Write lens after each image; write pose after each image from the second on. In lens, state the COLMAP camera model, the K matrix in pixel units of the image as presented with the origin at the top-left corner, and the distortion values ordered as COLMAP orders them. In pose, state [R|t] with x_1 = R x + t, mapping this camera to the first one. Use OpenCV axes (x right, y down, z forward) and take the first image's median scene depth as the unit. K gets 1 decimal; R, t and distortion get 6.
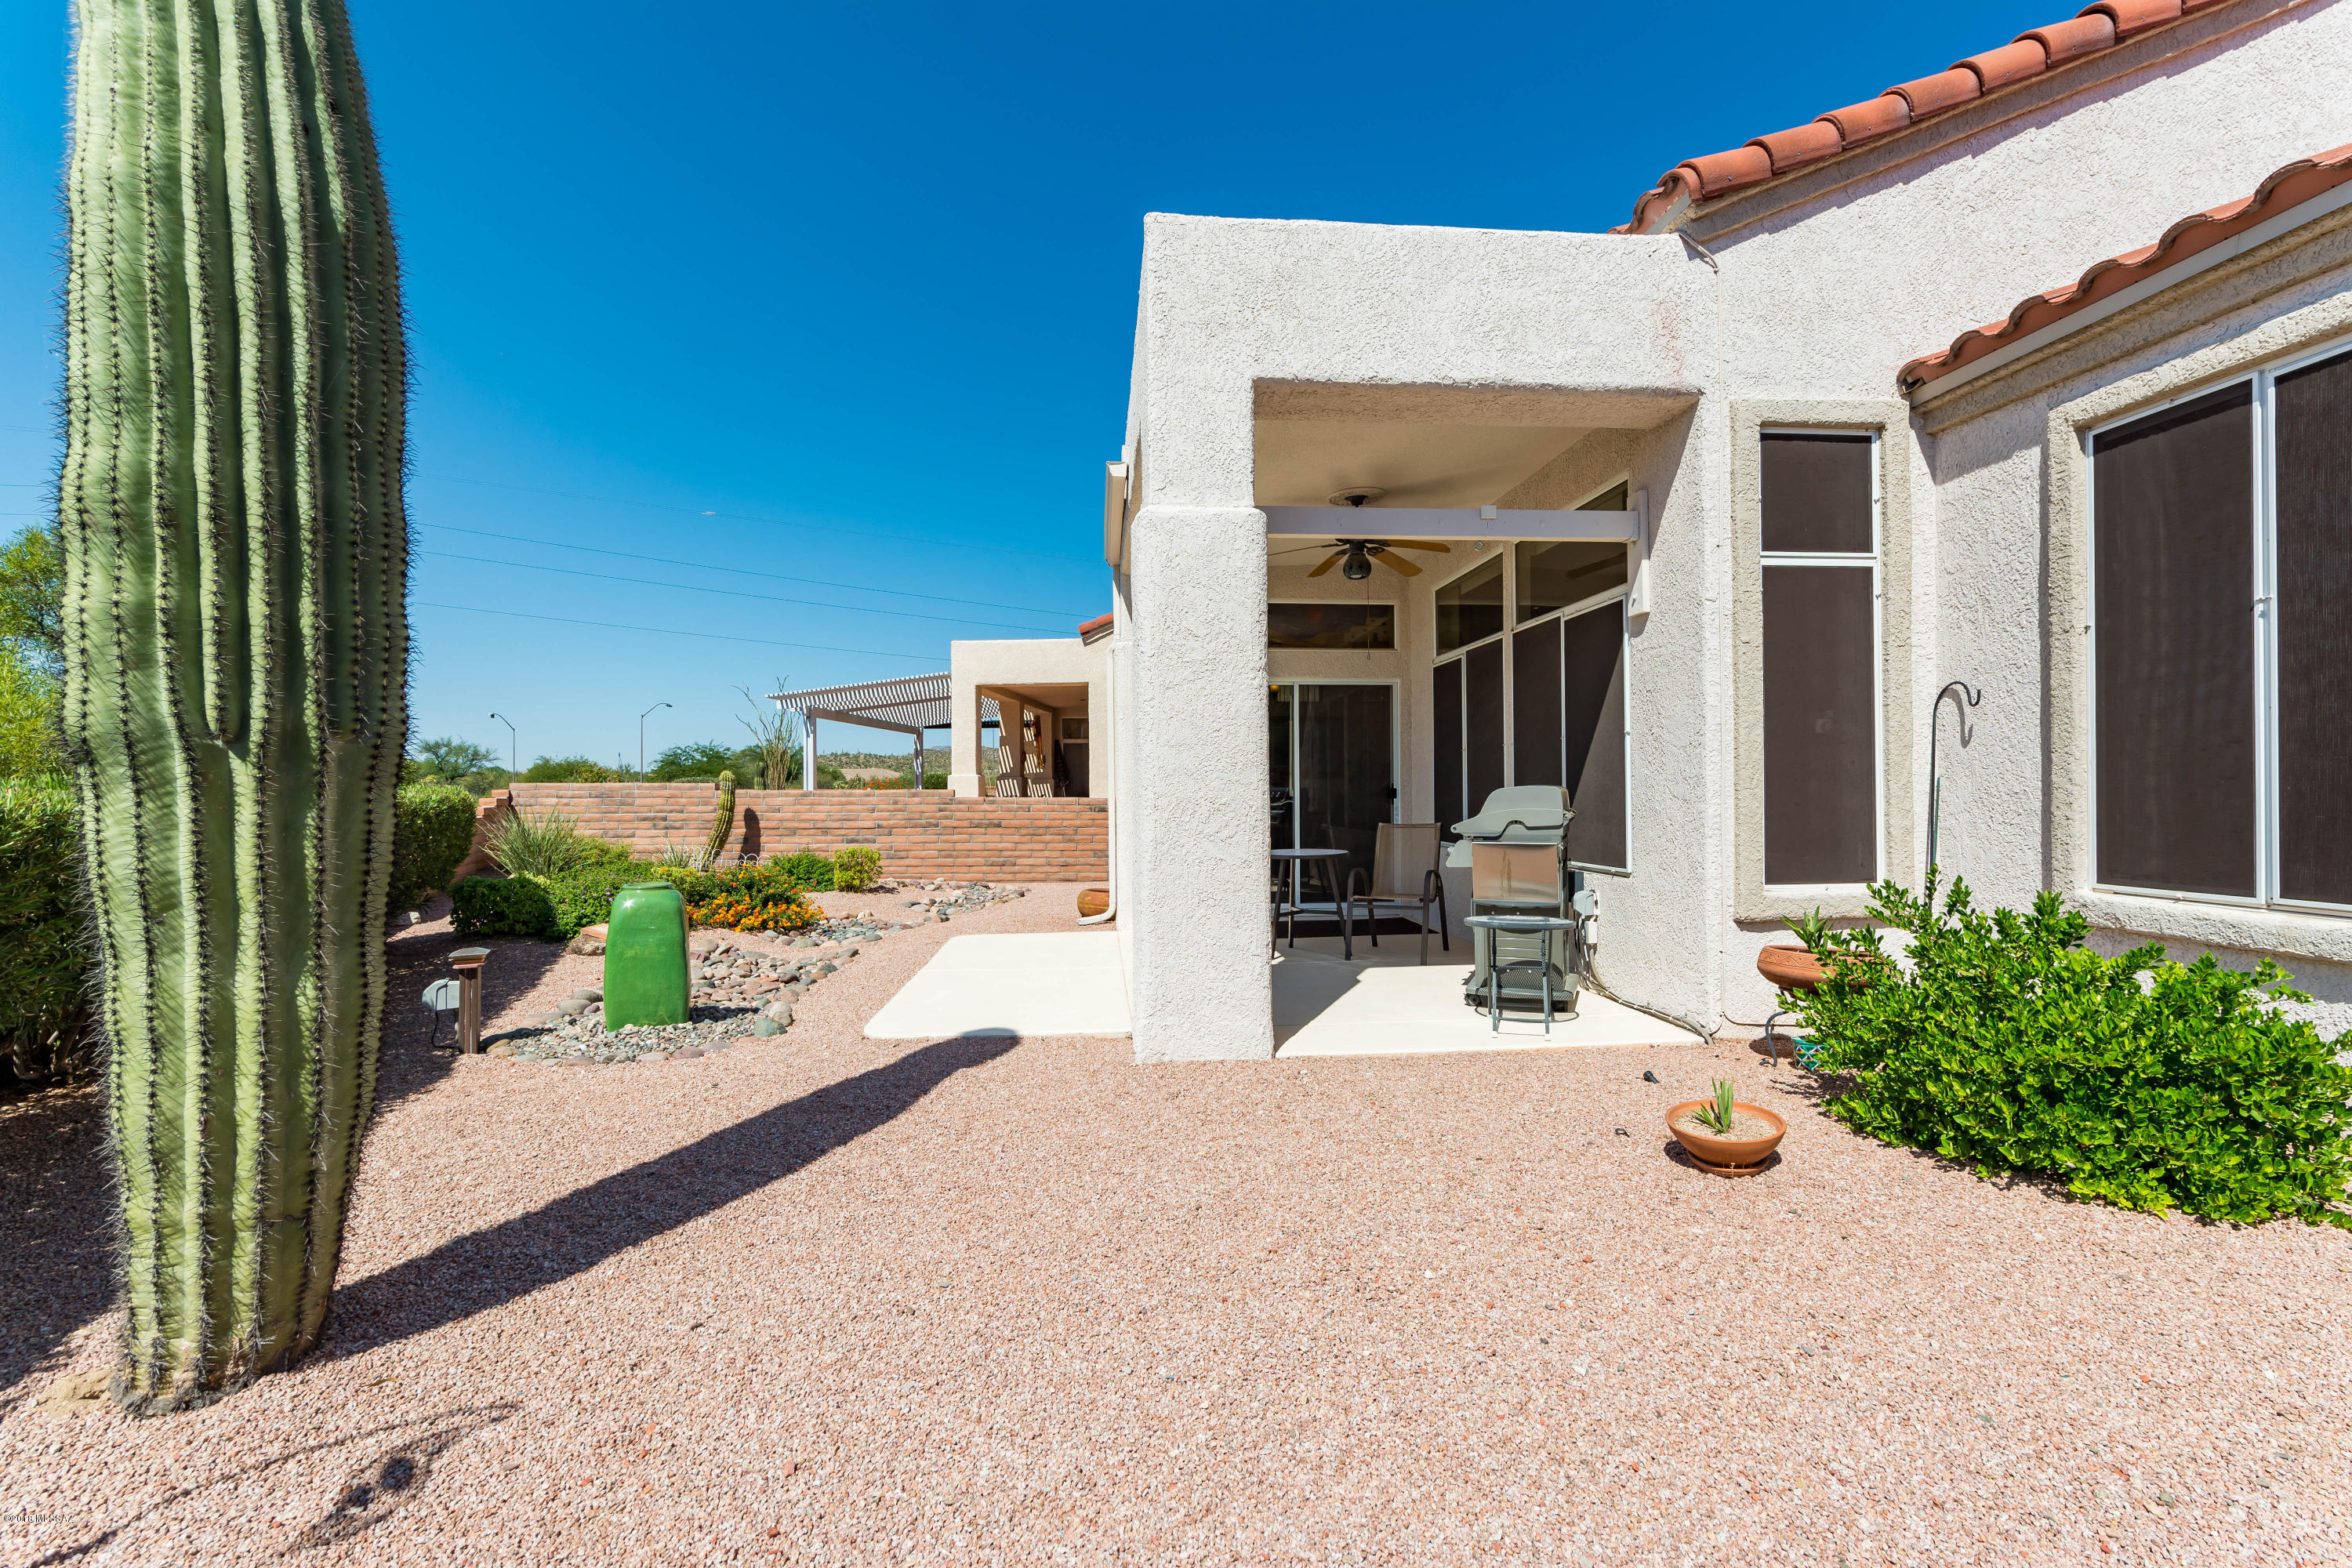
lens RADIAL K [[1021.9, 0, 1181.7], [0, 1021.9, 788.0], [0, 0, 1]] dist [-0.006157, 0.003597]
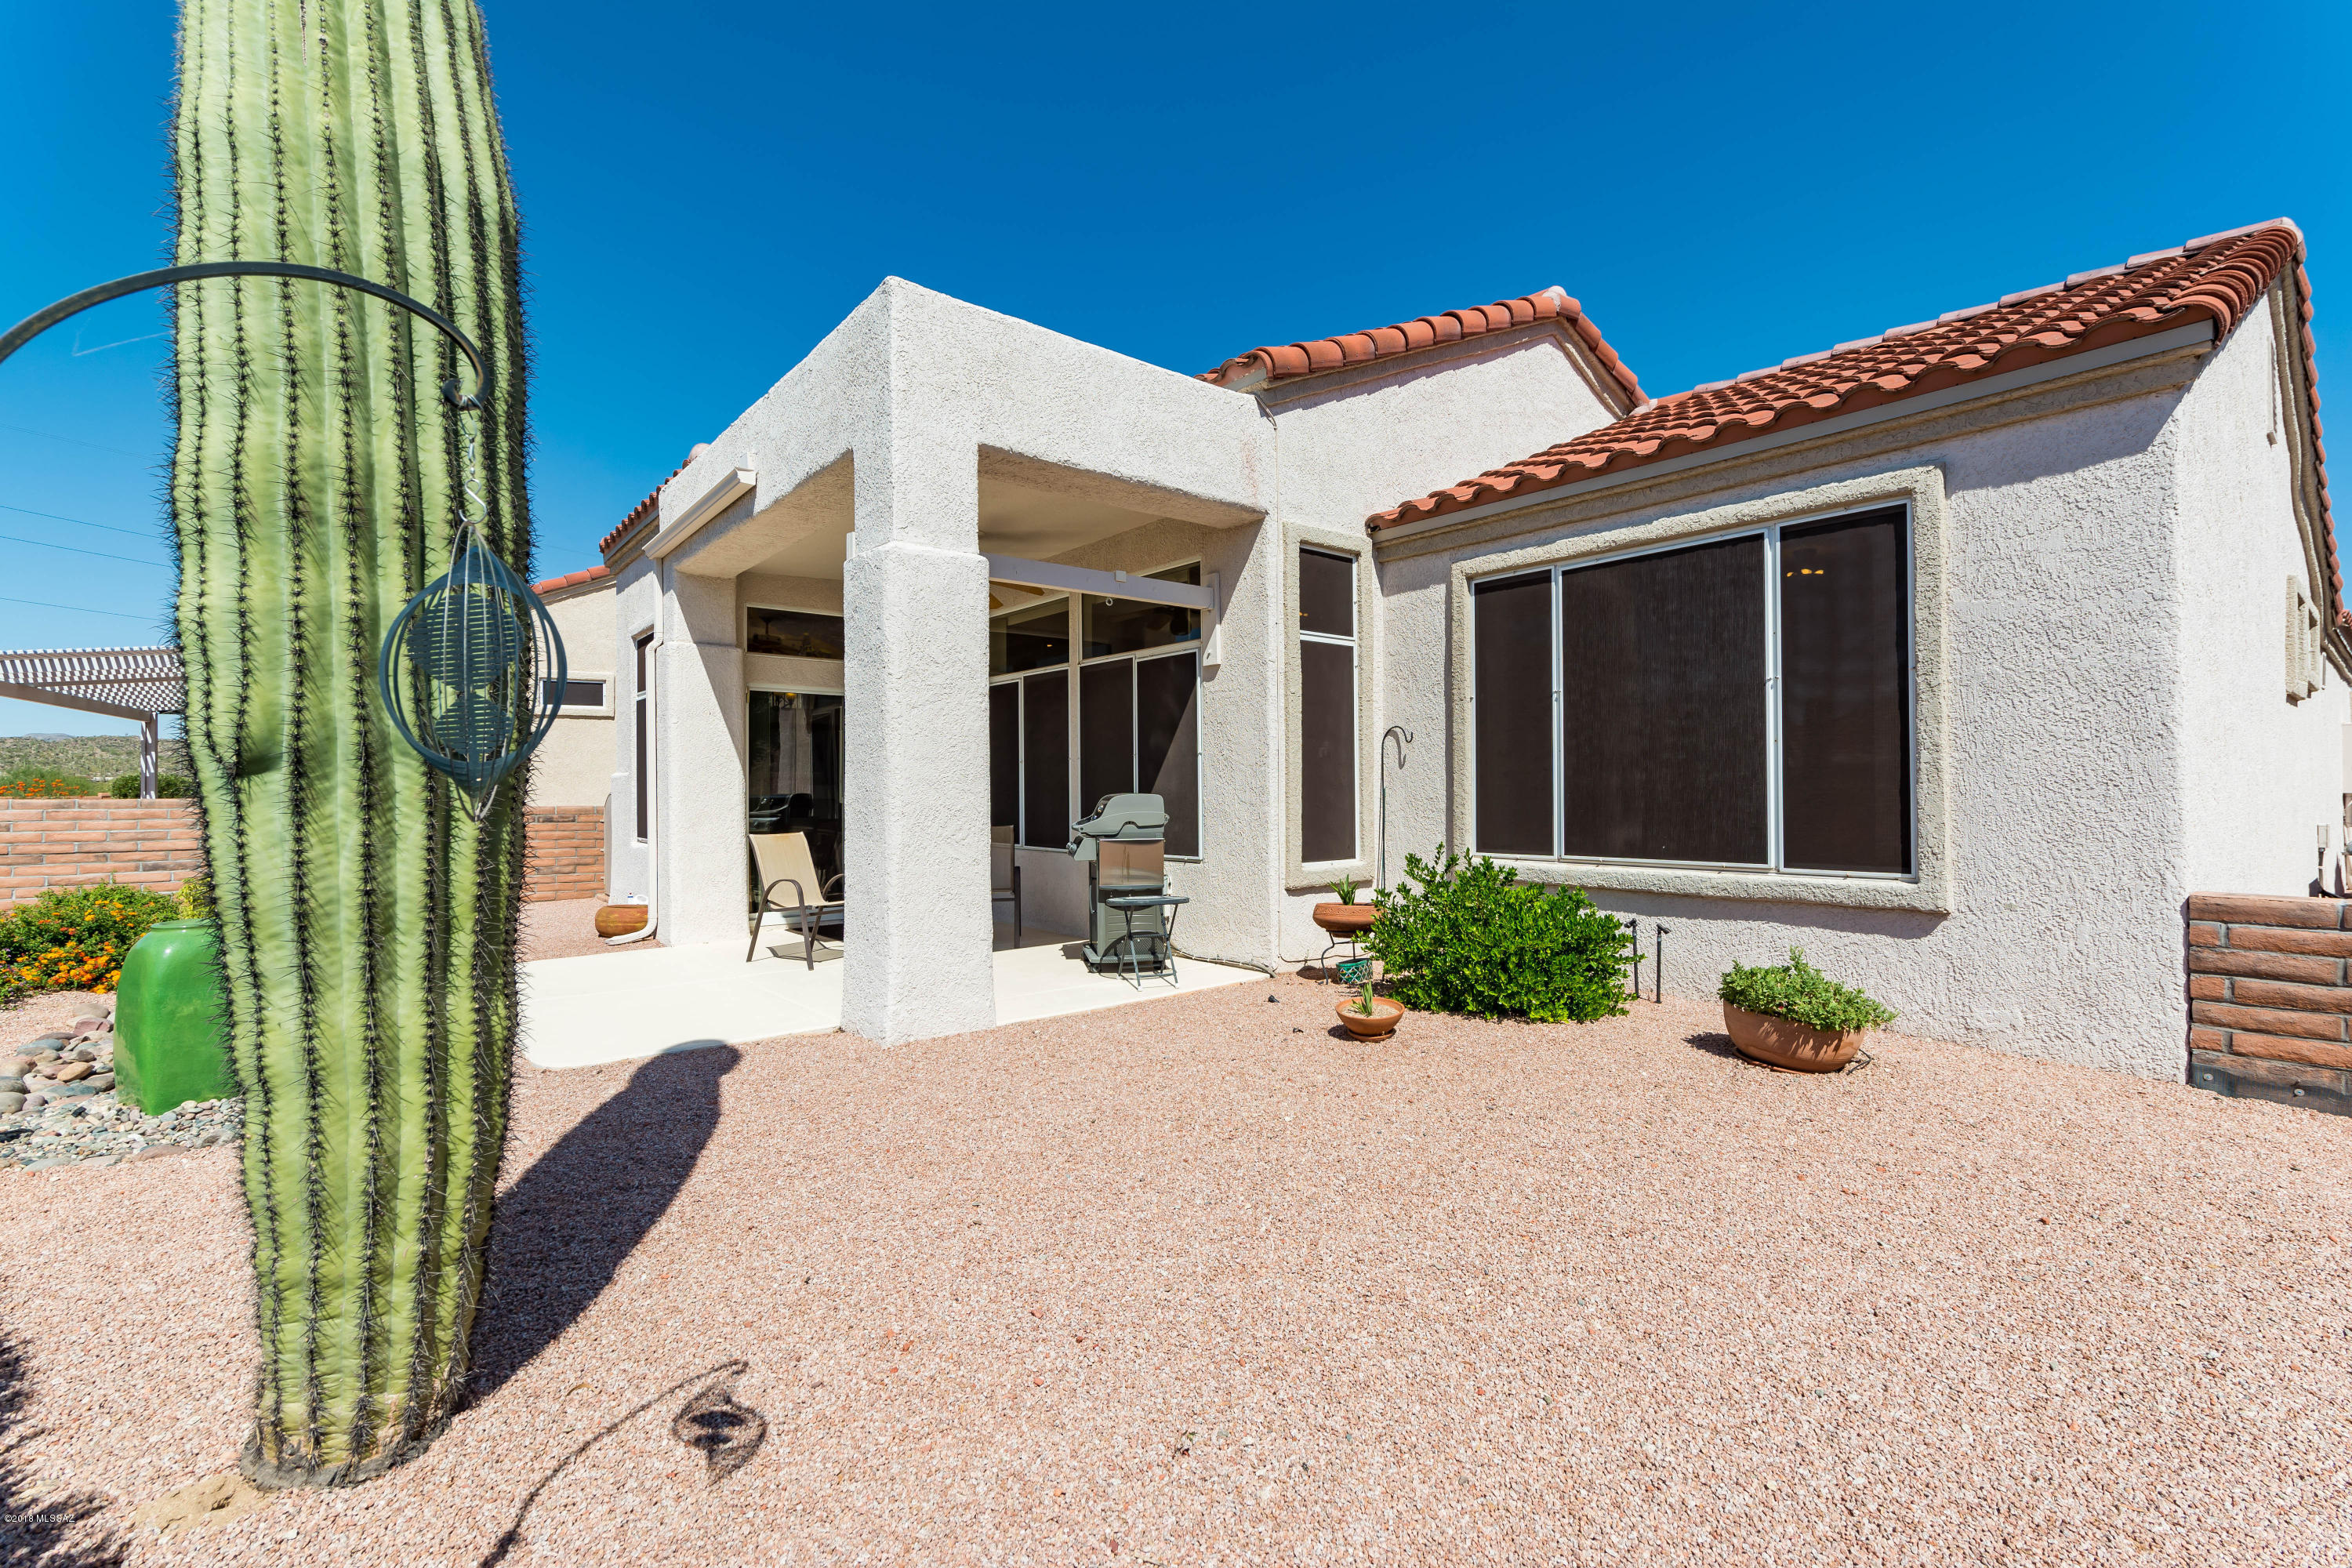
lens RADIAL K [[1021.9, 0, 1178.1], [0, 1021.9, 791.5], [0, 0, 1]] dist [-0.006157, 0.003597]
pose [[0.819875, -0.000200, 0.572543, -0.385130], [0.001223, 0.999998, -0.001401, -0.003588], [-0.572542, 0.001849, 0.819873, -0.076071]]
